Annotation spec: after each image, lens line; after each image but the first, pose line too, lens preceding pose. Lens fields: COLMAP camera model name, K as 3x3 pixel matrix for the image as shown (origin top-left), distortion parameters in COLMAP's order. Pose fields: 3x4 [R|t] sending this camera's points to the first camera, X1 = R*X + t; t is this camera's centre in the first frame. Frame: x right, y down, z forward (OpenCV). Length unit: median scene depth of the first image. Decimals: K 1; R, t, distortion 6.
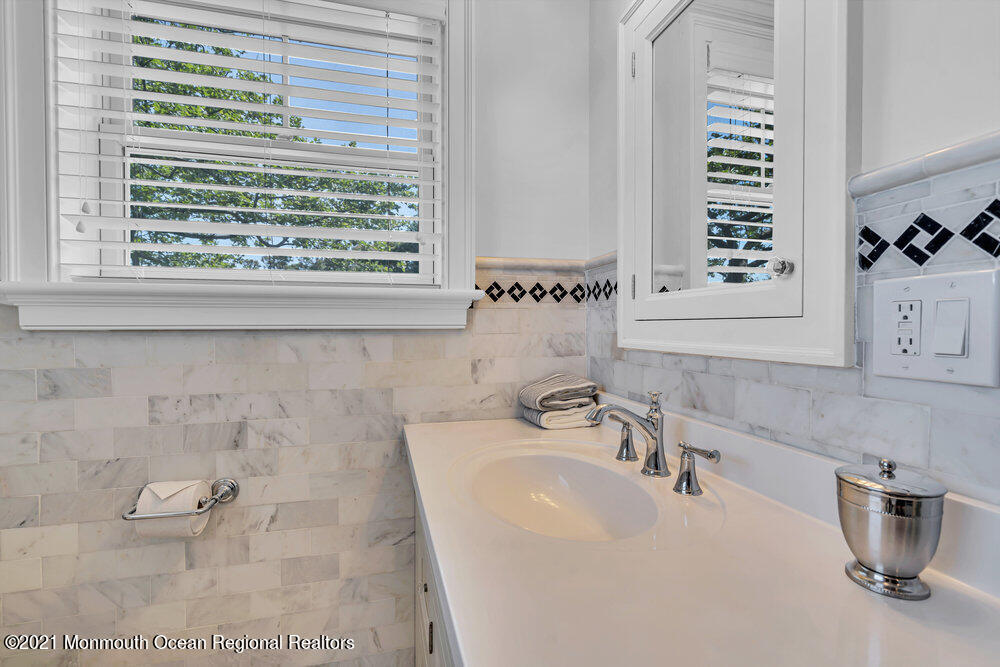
lens RADIAL K [[452.9, 0, 500.7], [0, 452.9, 332.2], [0, 0, 1]] dist [-0.001570, 0.000427]
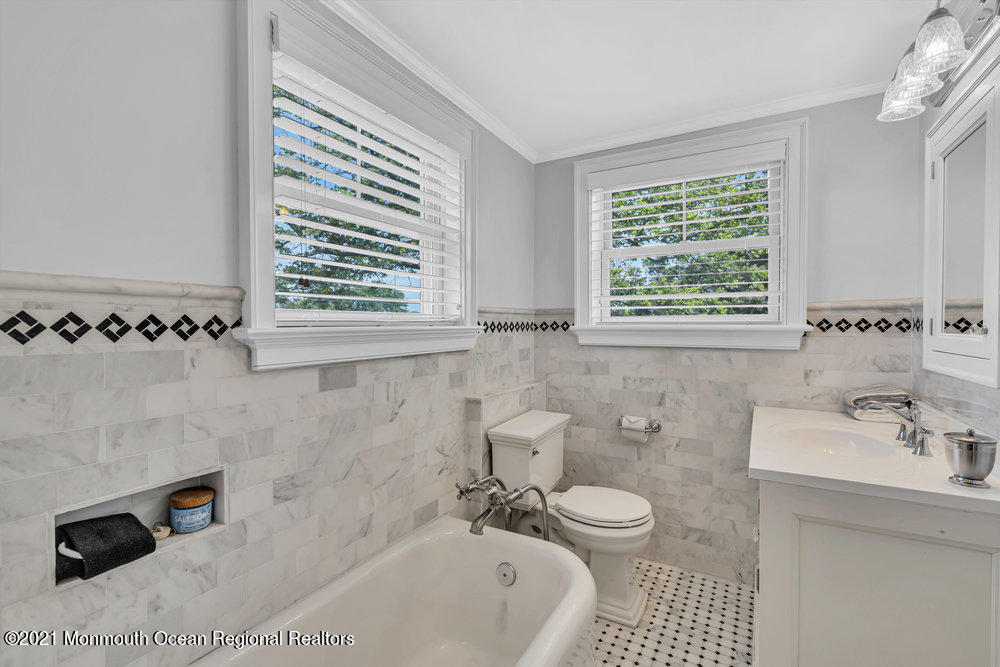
lens RADIAL K [[452.9, 0, 501.8], [0, 452.9, 333.7], [0, 0, 1]] dist [-0.001570, 0.000427]
pose [[0.710684, 0.013059, -0.703391, 0.307263], [-0.011182, 0.999911, 0.007266, -0.066480], [0.703423, 0.002701, 0.710766, -0.875545]]
